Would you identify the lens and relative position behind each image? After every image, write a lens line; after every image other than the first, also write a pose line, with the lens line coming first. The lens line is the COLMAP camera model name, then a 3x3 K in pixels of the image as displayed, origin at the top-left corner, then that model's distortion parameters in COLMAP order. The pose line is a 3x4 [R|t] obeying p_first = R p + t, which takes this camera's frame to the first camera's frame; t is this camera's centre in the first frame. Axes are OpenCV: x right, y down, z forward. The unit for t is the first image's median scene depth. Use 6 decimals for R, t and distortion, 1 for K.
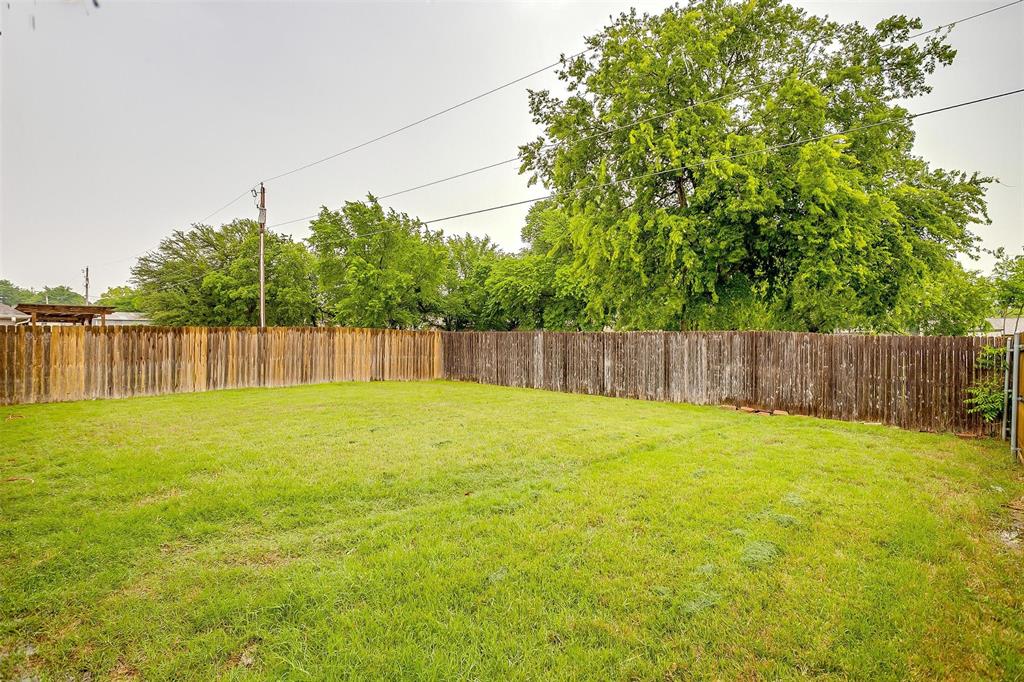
lens RADIAL K [[499.0, 0, 514.3], [0, 499.0, 366.2], [0, 0, 1]] dist [-0.000287, 0.000881]
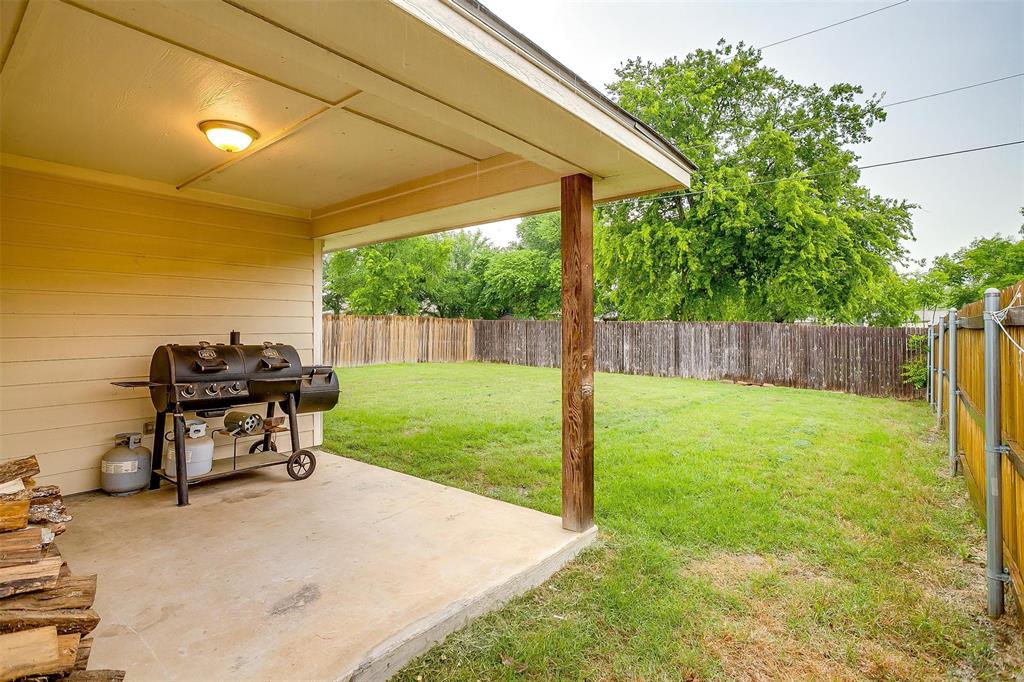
lens RADIAL K [[489.8, 0, 522.7], [0, 489.8, 335.6], [0, 0, 1]] dist [-0.008002, -0.000240]
pose [[0.997134, 0.004396, 0.075534, -0.158311], [-0.001792, 0.999403, -0.034500, 0.007792], [-0.075641, 0.034265, 0.996546, -0.173817]]
